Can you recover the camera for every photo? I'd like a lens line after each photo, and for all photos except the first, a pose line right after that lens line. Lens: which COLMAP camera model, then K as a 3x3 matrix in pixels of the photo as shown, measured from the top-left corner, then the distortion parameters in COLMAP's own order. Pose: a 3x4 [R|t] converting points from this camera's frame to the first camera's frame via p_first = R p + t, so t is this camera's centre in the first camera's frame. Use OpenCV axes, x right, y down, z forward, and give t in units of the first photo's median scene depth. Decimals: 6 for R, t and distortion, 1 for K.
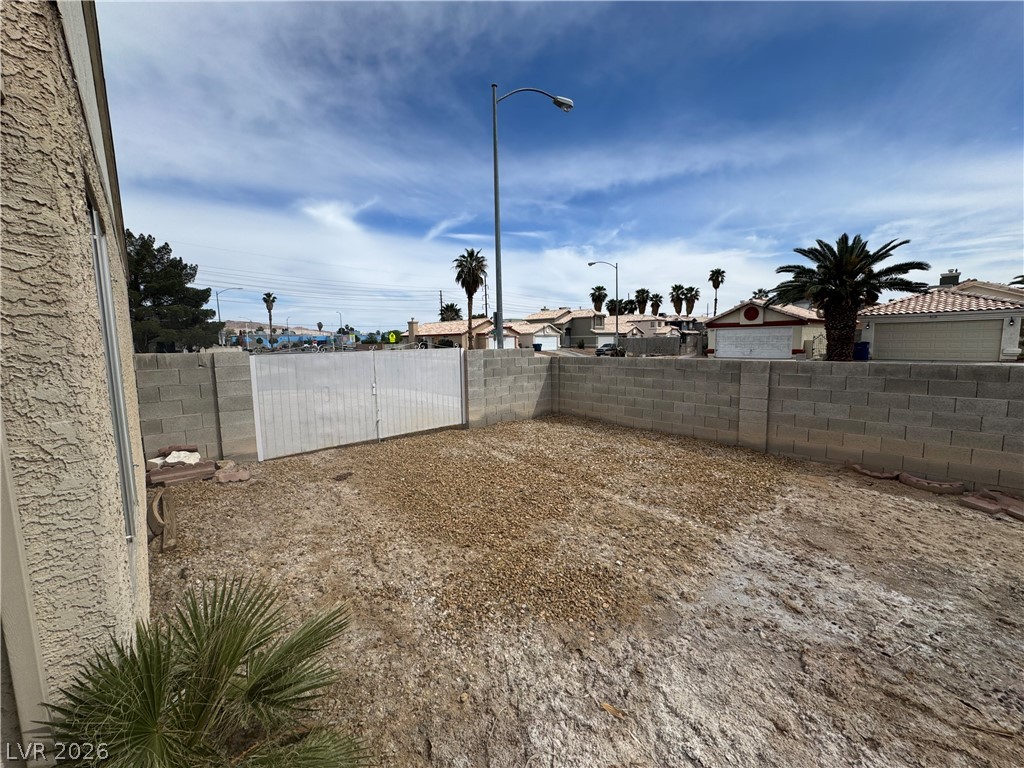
lens RADIAL K [[413.2, 0, 515.9], [0, 413.2, 381.6], [0, 0, 1]] dist [-0.004323, 0.000373]
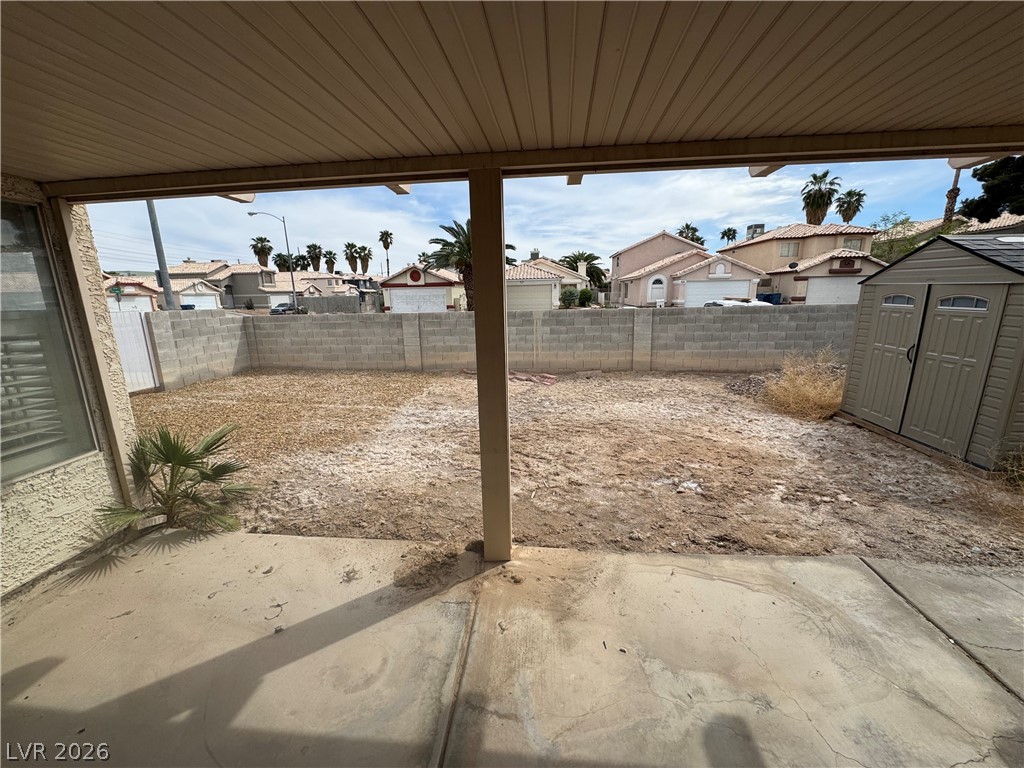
lens RADIAL K [[413.2, 0, 510.1], [0, 413.2, 384.1], [0, 0, 1]] dist [-0.004323, 0.000373]
pose [[0.751429, -0.141680, 0.644423, -0.039991], [0.073619, 0.988579, 0.131502, 0.008713], [-0.655694, -0.051372, 0.753277, -0.099245]]
